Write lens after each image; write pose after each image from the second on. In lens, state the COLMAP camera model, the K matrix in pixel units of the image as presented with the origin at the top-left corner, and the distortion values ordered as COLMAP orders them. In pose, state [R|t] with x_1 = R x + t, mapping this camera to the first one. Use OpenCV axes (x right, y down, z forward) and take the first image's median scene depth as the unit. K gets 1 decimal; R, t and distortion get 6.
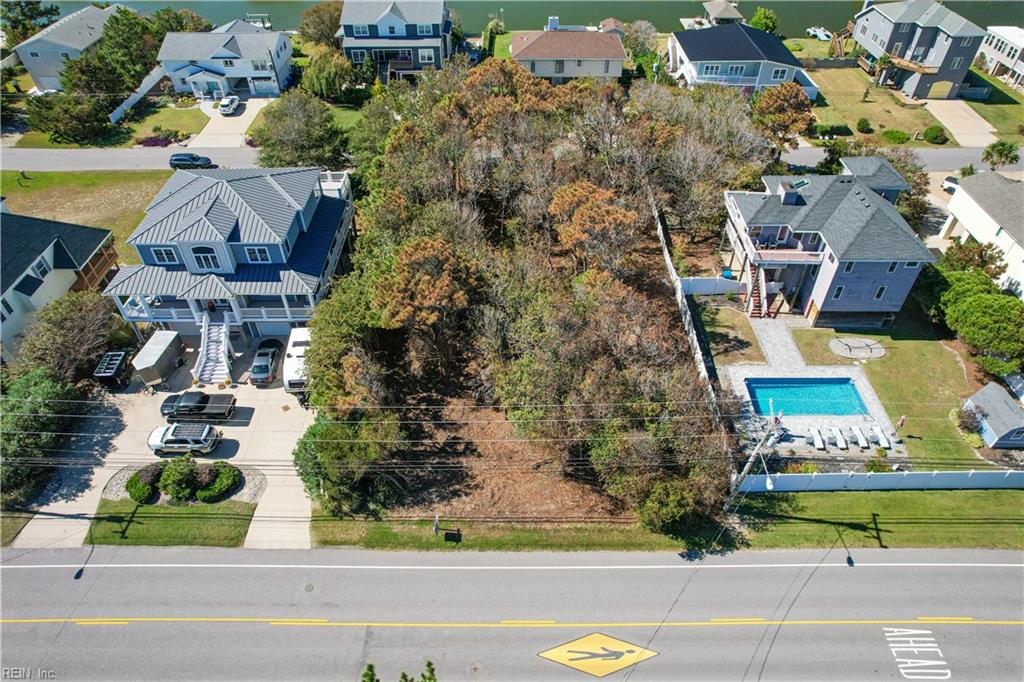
lens RADIAL K [[653.5, 0, 514.4], [0, 653.5, 343.9], [0, 0, 1]] dist [-0.083301, 0.074980]
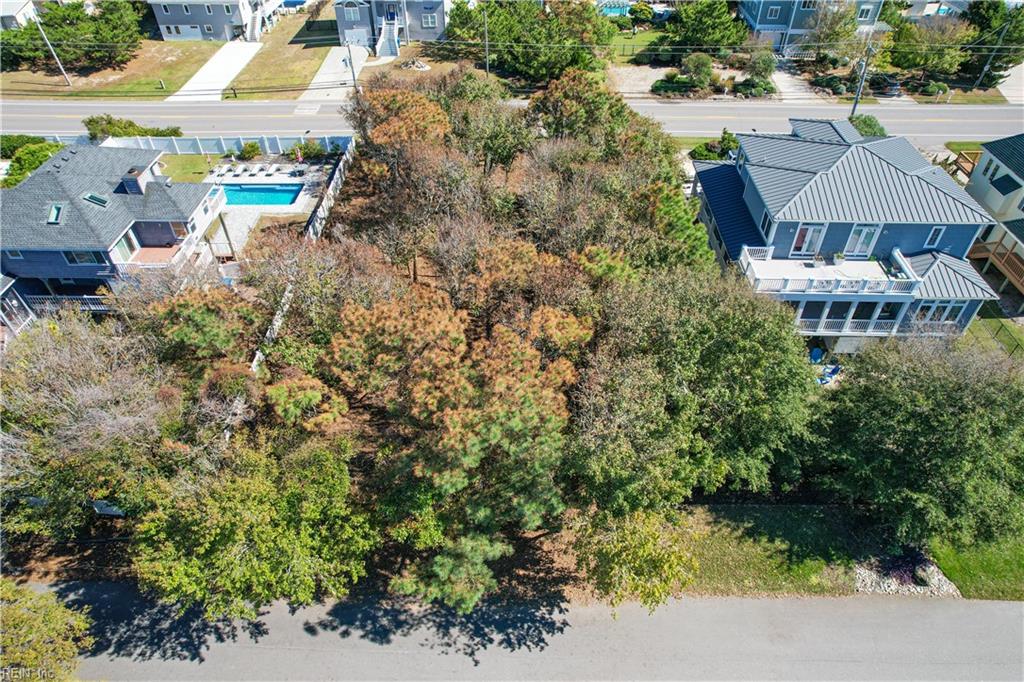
lens RADIAL K [[653.5, 0, 514.4], [0, 653.5, 343.9], [0, 0, 1]] dist [-0.083301, 0.074980]
pose [[-0.999817, -0.008429, 0.017160, -0.054228], [0.016440, 0.079079, 0.996733, -1.132352], [-0.009758, 0.996833, -0.078926, 1.445613]]
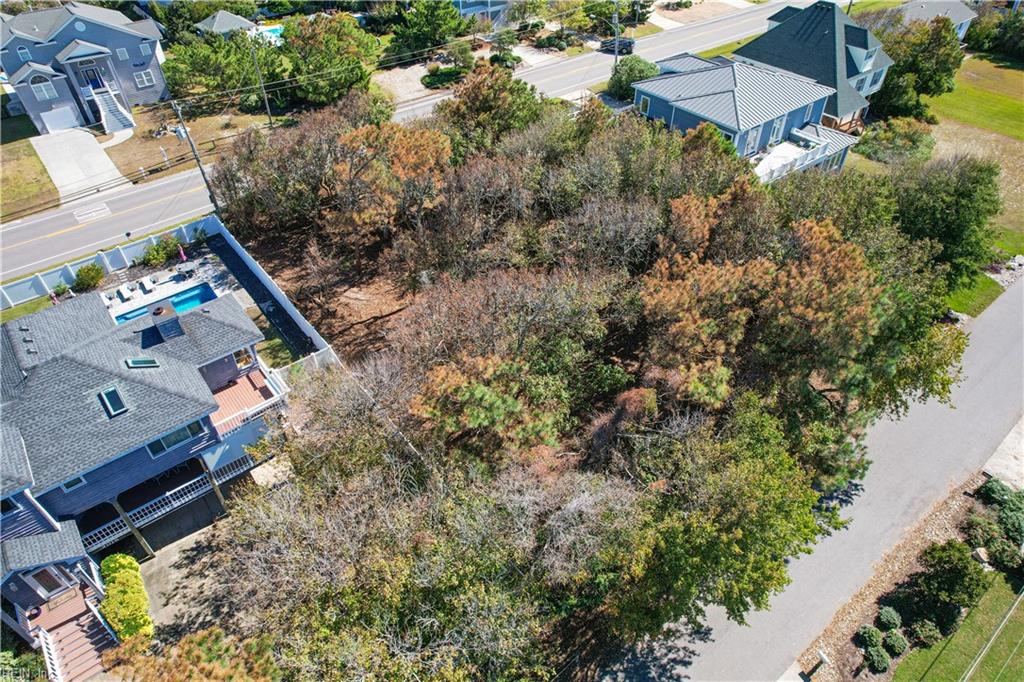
lens RADIAL K [[653.5, 0, 514.4], [0, 653.5, 343.9], [0, 0, 1]] dist [-0.083301, 0.074980]
pose [[-0.777435, 0.424613, -0.464002, 0.526178], [-0.424175, 0.190750, 0.885262, -1.016569], [0.464402, 0.885053, 0.031815, 1.322469]]
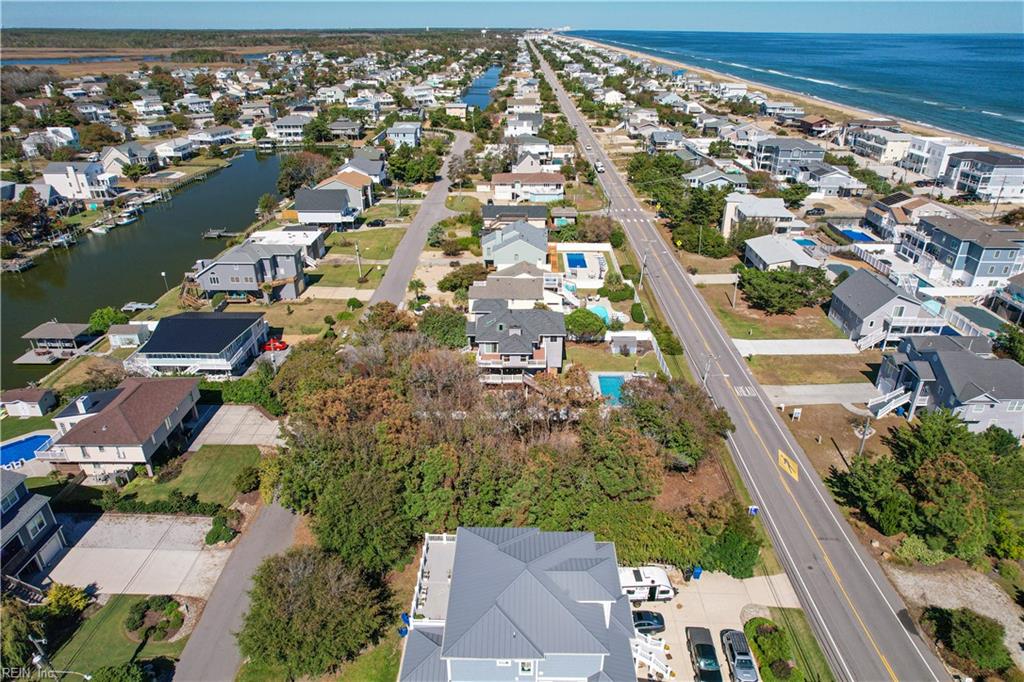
lens RADIAL K [[653.5, 0, 514.4], [0, 653.5, 343.9], [0, 0, 1]] dist [-0.083301, 0.074980]
pose [[0.011085, -0.440171, 0.897846, -1.286115], [0.681220, 0.660623, 0.315462, -0.862761], [-0.731995, 0.608134, 0.307176, 0.576002]]
